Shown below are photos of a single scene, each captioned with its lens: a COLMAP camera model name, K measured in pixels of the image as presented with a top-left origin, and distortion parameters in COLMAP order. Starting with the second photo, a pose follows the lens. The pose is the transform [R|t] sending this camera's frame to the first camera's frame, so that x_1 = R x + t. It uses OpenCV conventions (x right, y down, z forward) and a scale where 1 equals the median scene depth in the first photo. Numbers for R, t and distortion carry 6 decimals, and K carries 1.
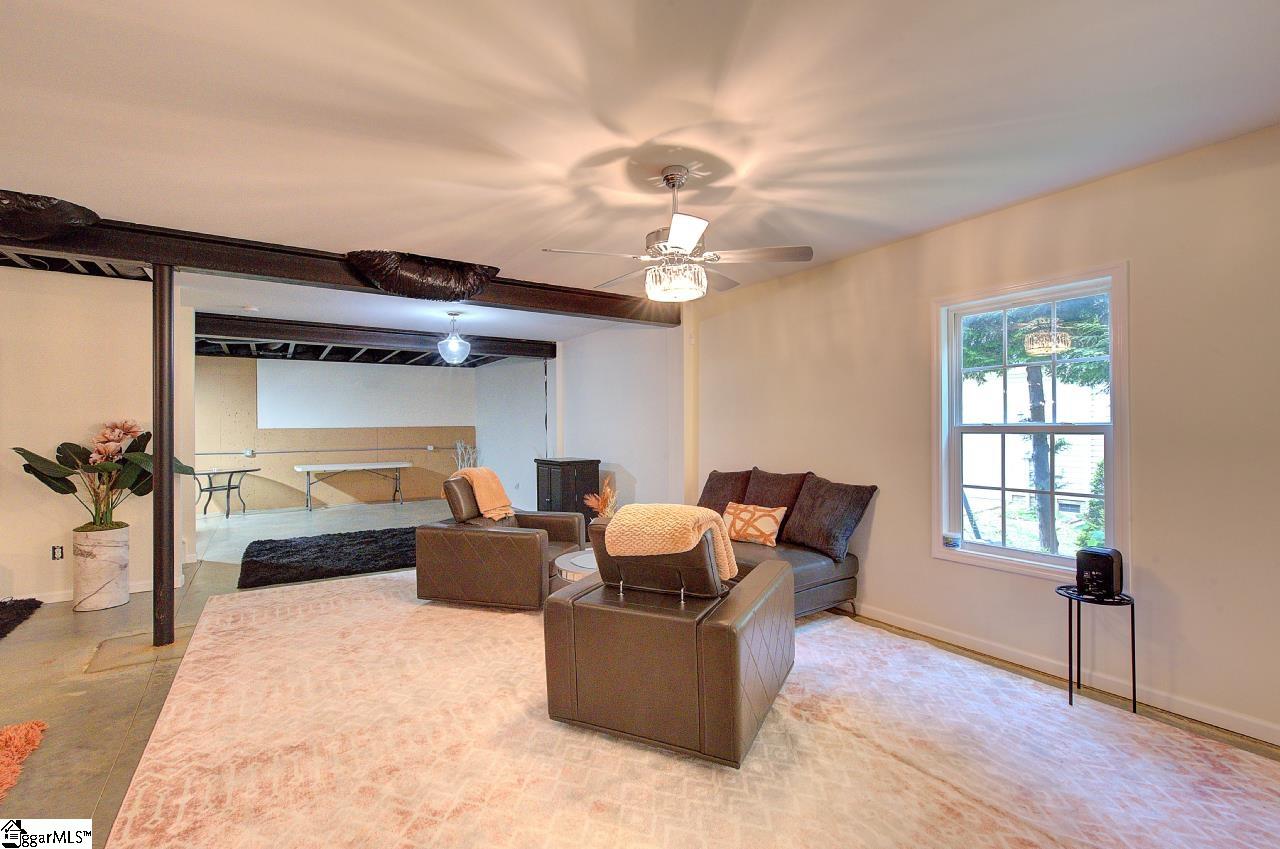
lens RADIAL K [[560.2, 0, 642.2], [0, 560.2, 424.8], [0, 0, 1]] dist [-0.007934, -0.000043]
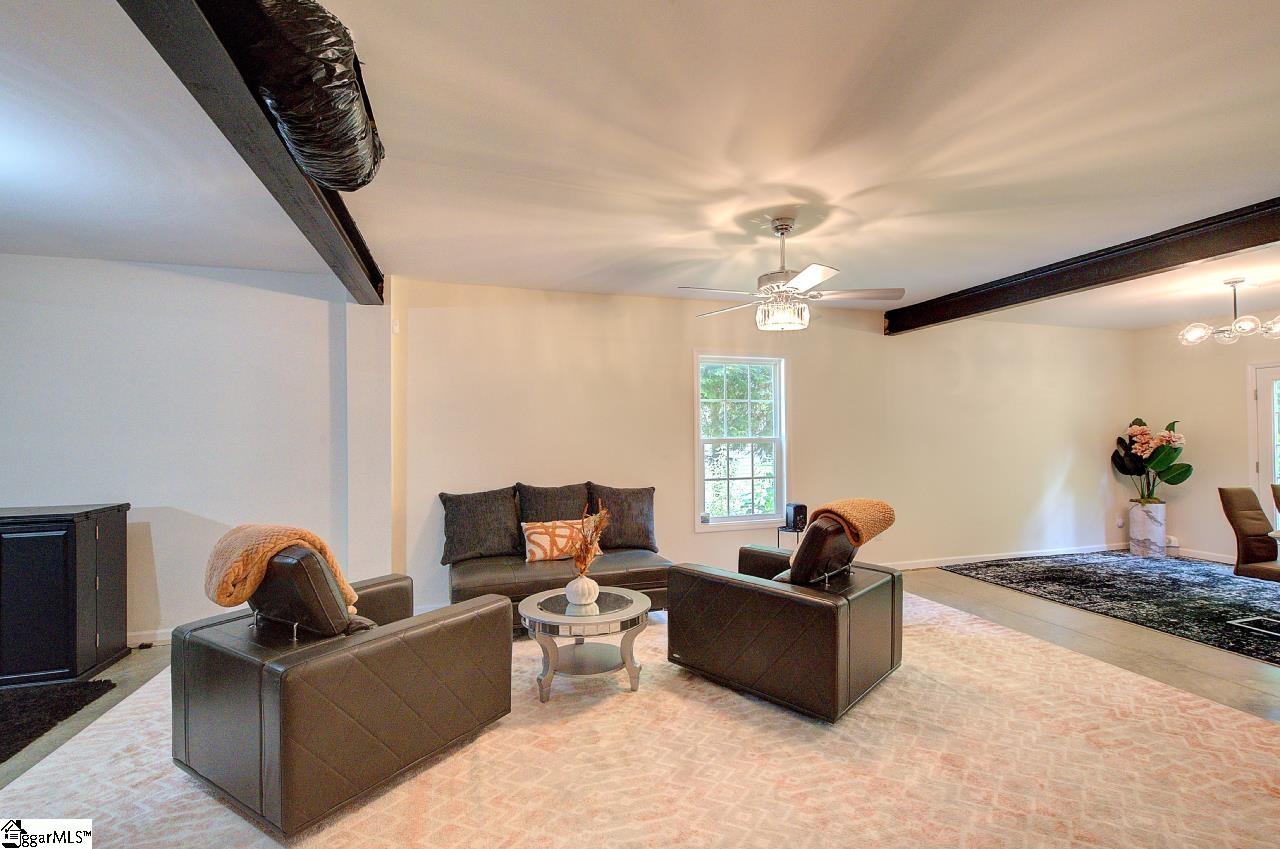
lens RADIAL K [[572.2, 0, 648.1], [0, 572.2, 427.9], [0, 0, 1]] dist [-0.000094, 0.000046]
pose [[0.279193, 0.018537, 0.960056, -0.702080], [-0.000683, 0.999817, -0.019106, 0.001865], [-0.960235, 0.004678, 0.279154, 0.564493]]
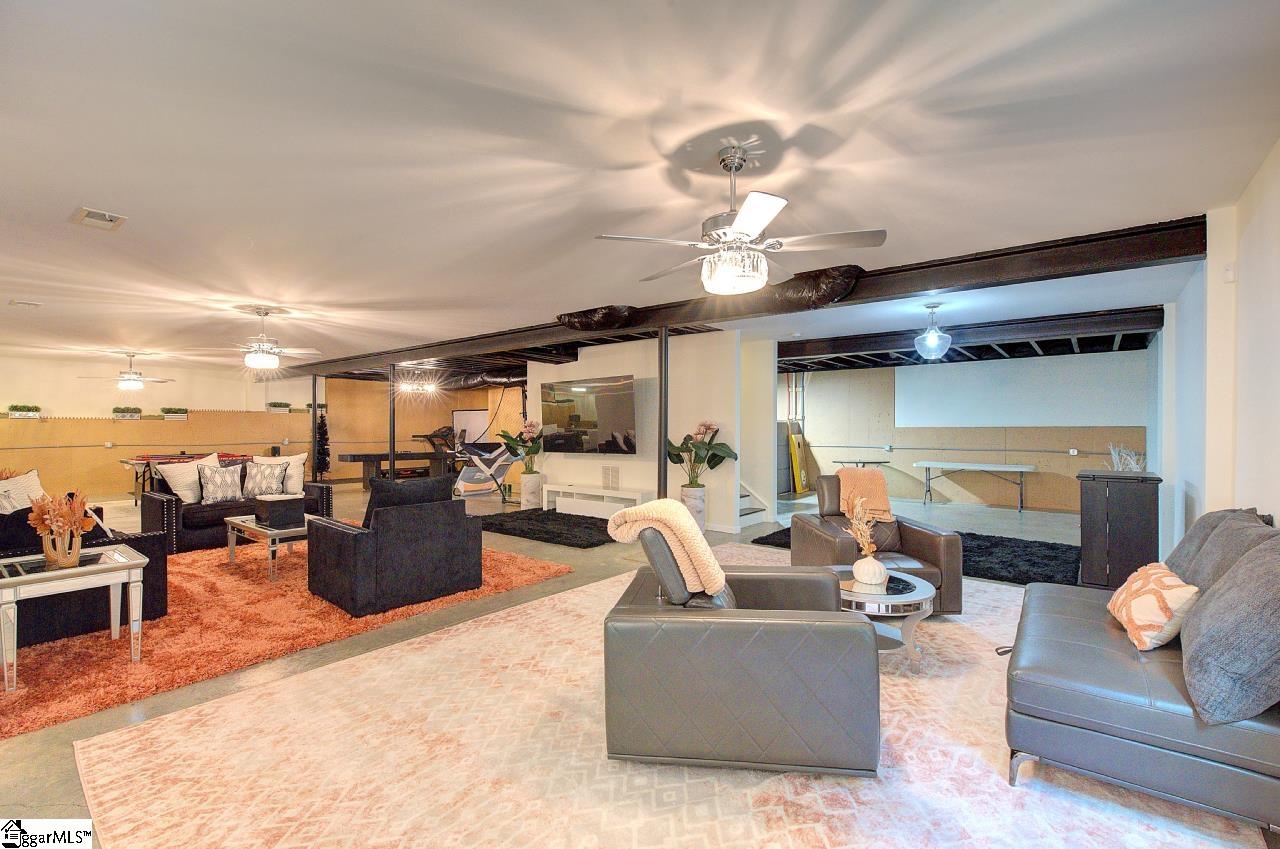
lens RADIAL K [[560.2, 0, 651.8], [0, 560.2, 429.0], [0, 0, 1]] dist [-0.007934, -0.000043]
pose [[0.313351, 0.011066, -0.949573, 0.544094], [-0.002184, 0.999938, 0.010932, -0.002504], [0.949635, -0.001351, 0.313356, 0.348855]]
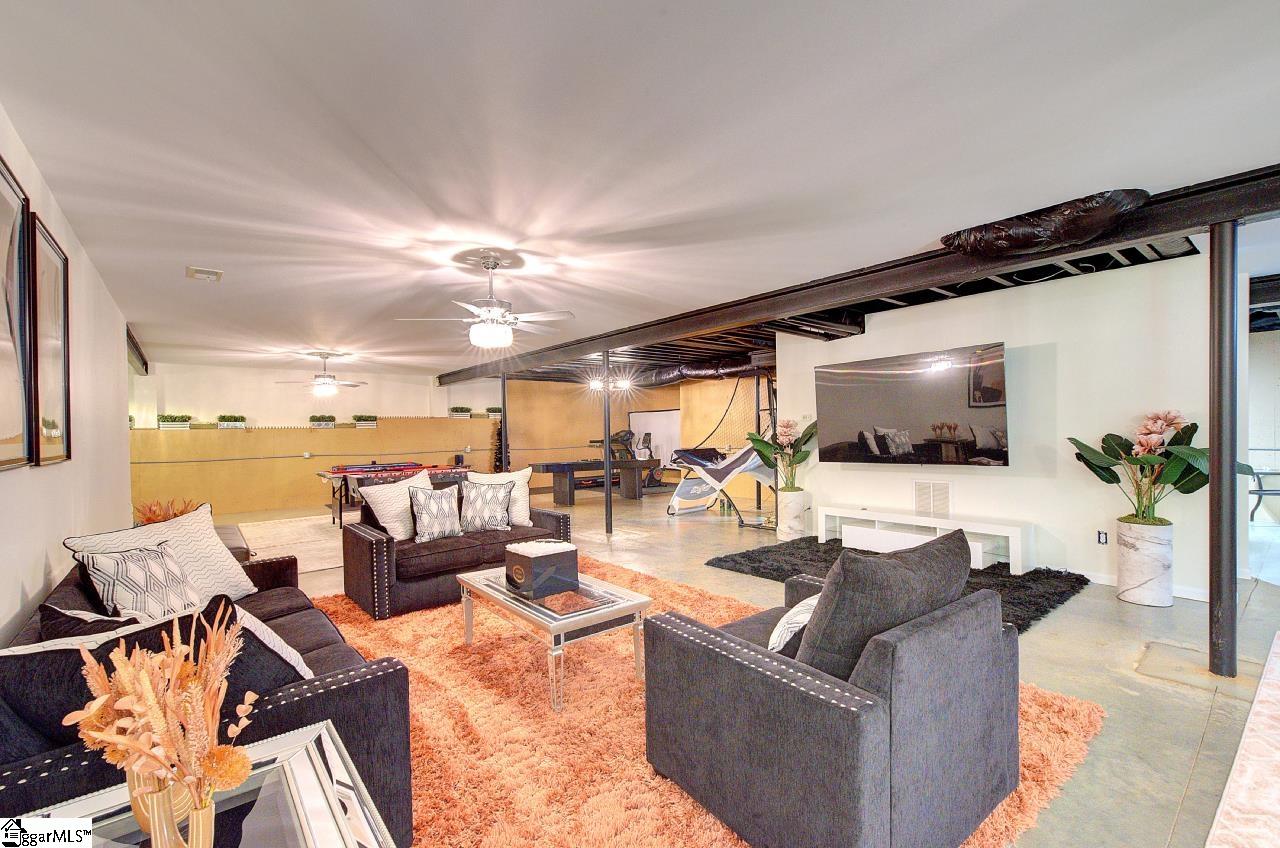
lens RADIAL K [[560.2, 0, 652.6], [0, 560.2, 437.3], [0, 0, 1]] dist [-0.007934, -0.000043]
pose [[0.097217, 0.019608, -0.995070, -0.086832], [0.018236, 0.999603, 0.021479, 0.000549], [0.995096, -0.020235, 0.096821, 0.049007]]
